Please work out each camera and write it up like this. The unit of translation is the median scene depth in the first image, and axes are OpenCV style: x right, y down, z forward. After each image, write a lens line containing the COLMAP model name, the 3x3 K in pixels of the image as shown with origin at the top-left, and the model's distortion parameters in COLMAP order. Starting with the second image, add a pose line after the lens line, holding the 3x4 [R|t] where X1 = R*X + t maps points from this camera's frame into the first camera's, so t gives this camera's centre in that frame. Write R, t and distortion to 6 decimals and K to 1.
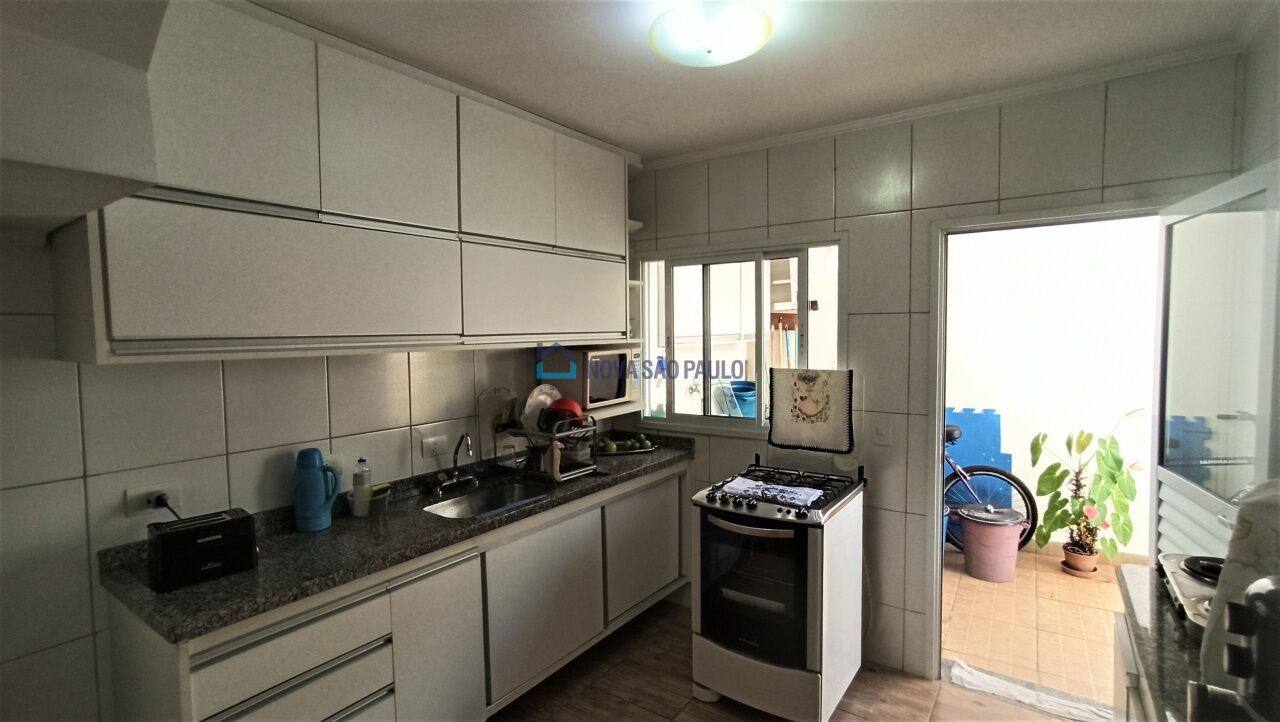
lens RADIAL K [[589.1, 0, 648.0], [0, 589.1, 359.3], [0, 0, 1]] dist [-0.015819, 0.011701]
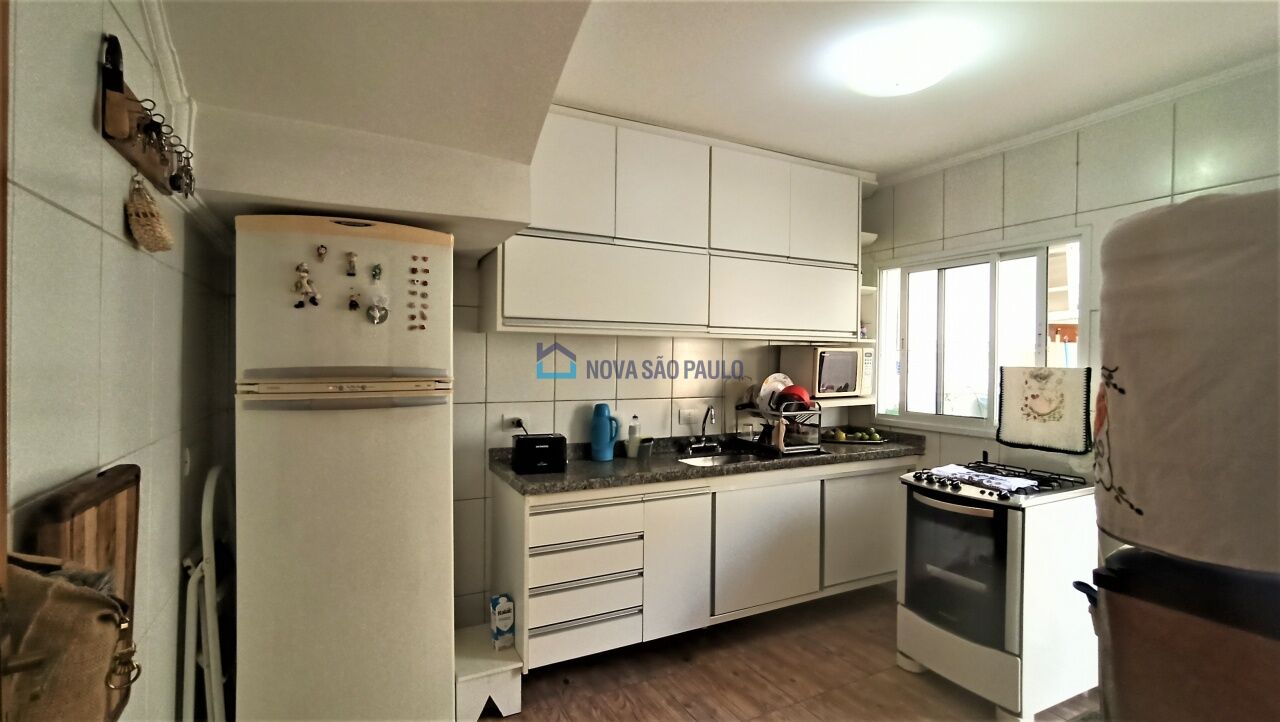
lens RADIAL K [[589.1, 0, 644.9], [0, 589.1, 357.0], [0, 0, 1]] dist [-0.015819, 0.011701]
pose [[0.883846, 0.024369, -0.467143, 0.158900], [-0.049046, 0.997965, -0.040737, 0.080283], [0.465199, 0.058917, 0.883243, -0.198466]]
